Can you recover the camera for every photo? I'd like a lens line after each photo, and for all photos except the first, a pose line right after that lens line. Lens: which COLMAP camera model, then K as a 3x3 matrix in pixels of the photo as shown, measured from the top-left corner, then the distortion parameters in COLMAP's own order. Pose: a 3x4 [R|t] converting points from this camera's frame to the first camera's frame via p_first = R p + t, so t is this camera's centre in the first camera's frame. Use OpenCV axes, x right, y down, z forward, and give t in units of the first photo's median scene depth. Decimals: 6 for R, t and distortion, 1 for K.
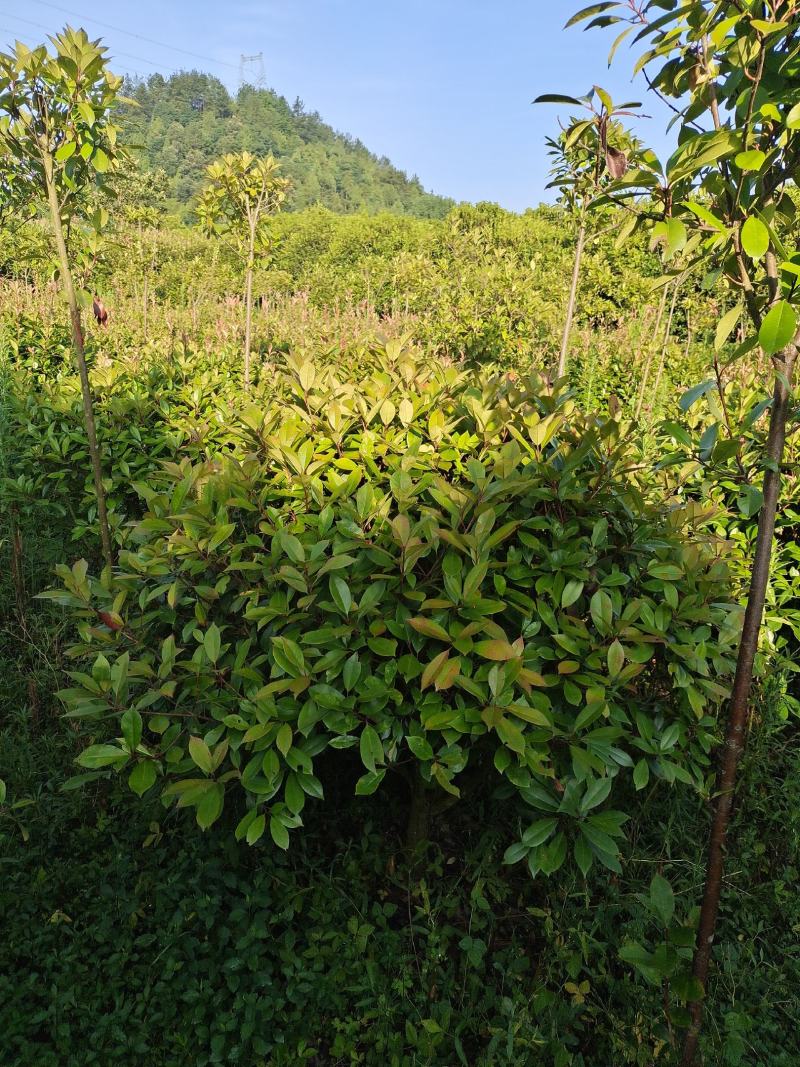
lens RADIAL K [[797.3, 0, 402.4], [0, 797.3, 509.9], [0, 0, 1]] dist [0.067426, -0.118655]
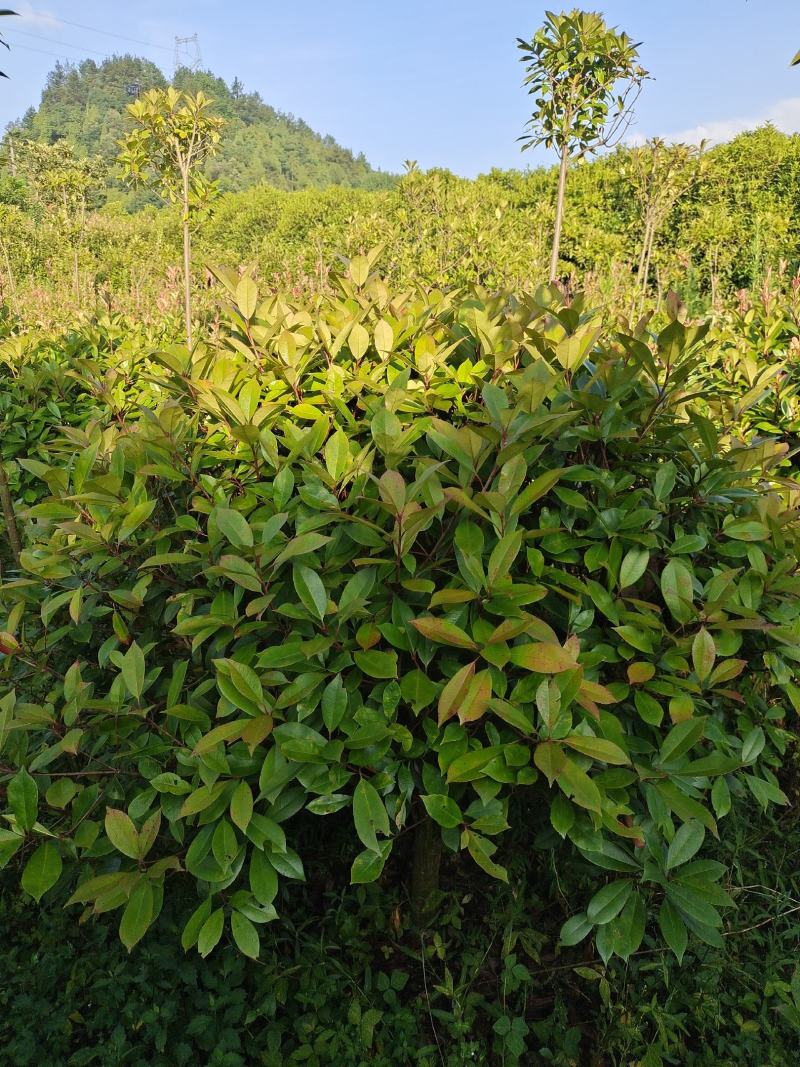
lens RADIAL K [[797.3, 0, 402.4], [0, 797.3, 509.9], [0, 0, 1]] dist [0.067426, -0.118655]
pose [[0.997282, -0.061761, 0.040185, -0.019017], [0.060869, 0.997879, 0.023056, 0.021686], [-0.041524, -0.020548, 0.998926, 0.267904]]
